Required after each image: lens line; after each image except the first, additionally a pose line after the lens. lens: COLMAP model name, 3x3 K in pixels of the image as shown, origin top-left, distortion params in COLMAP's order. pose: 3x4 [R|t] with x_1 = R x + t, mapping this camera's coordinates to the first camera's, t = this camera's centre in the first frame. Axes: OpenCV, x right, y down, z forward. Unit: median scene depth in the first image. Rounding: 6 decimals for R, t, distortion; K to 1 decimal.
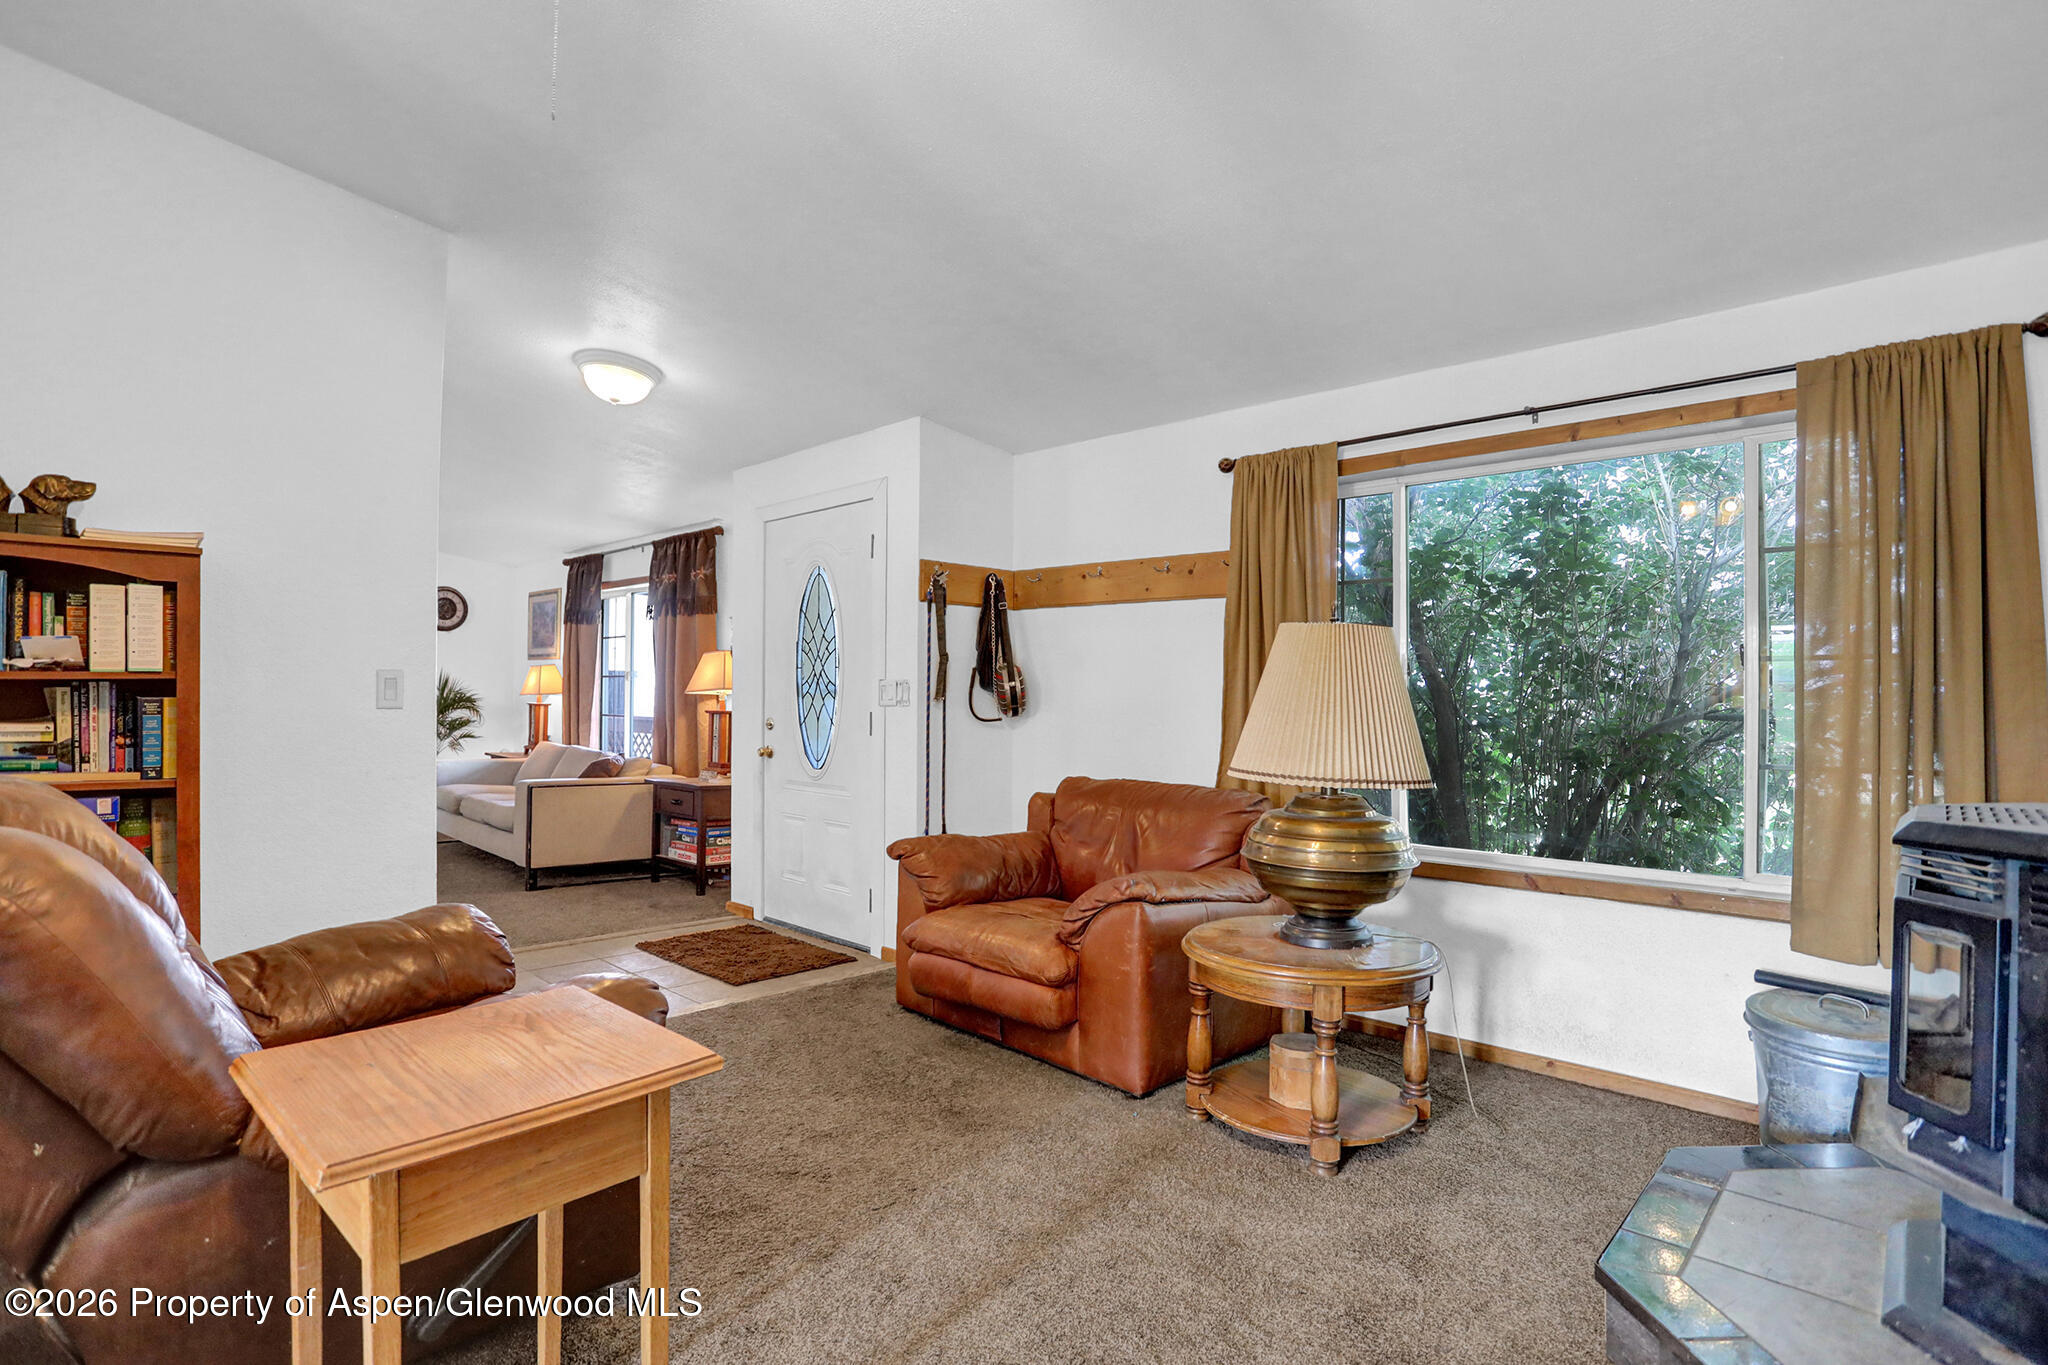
lens RADIAL K [[1038.1, 0, 1007.2], [0, 1038.1, 686.4], [0, 0, 1]] dist [-0.072702, 0.032169]
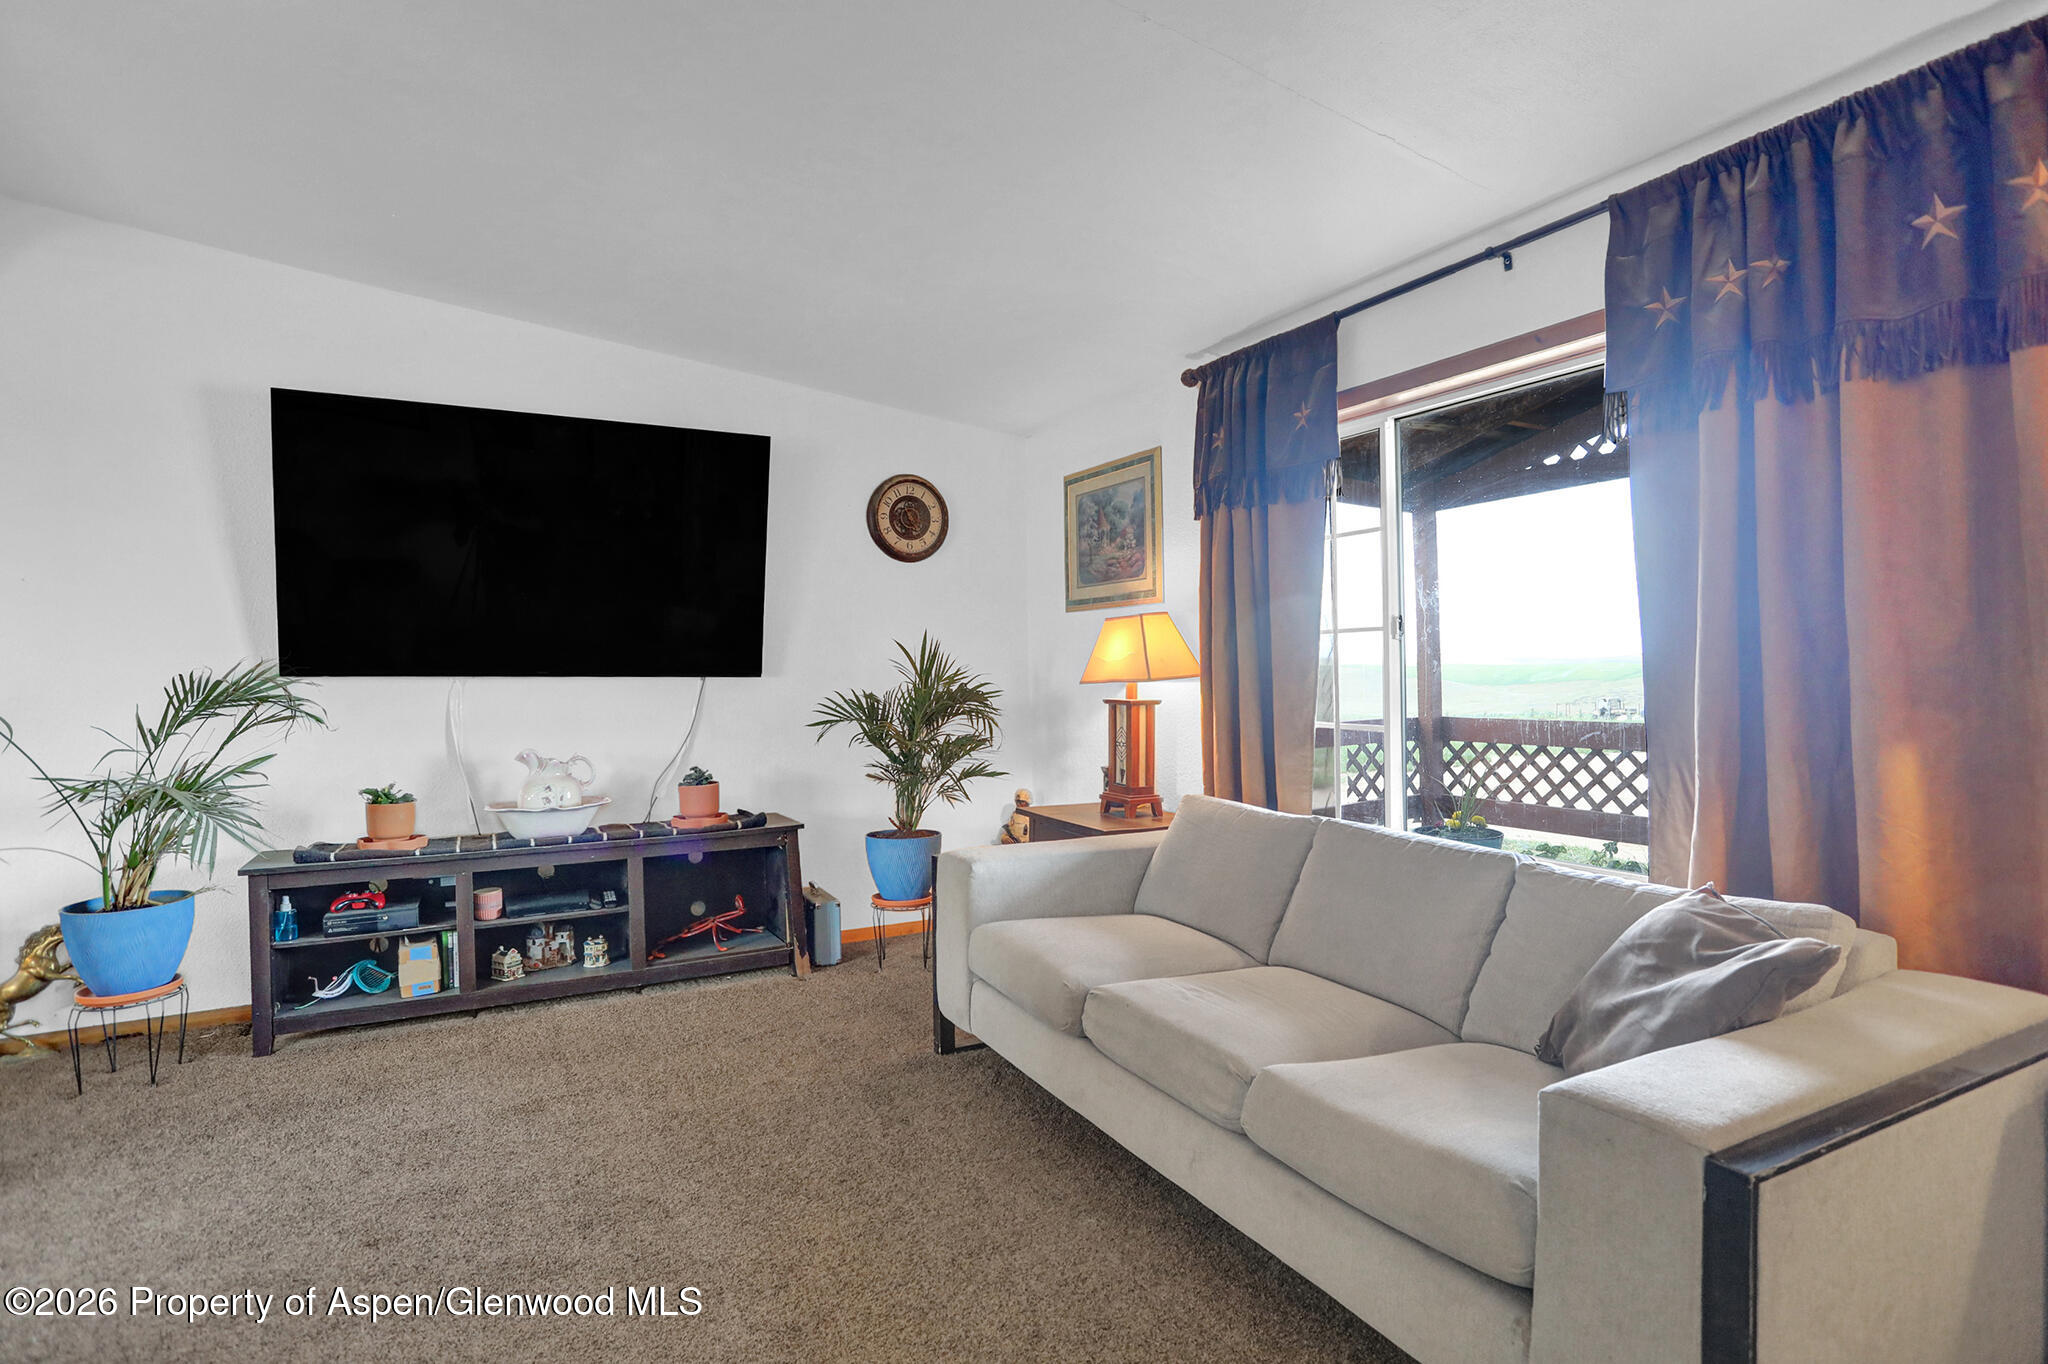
lens RADIAL K [[1038.1, 0, 1007.2], [0, 1038.1, 685.9], [0, 0, 1]] dist [-0.072702, 0.032169]
pose [[0.958002, -0.017375, -0.286236, -0.787394], [0.021065, 0.999730, 0.009817, 0.009084], [0.285988, -0.015435, 0.958109, 1.145314]]
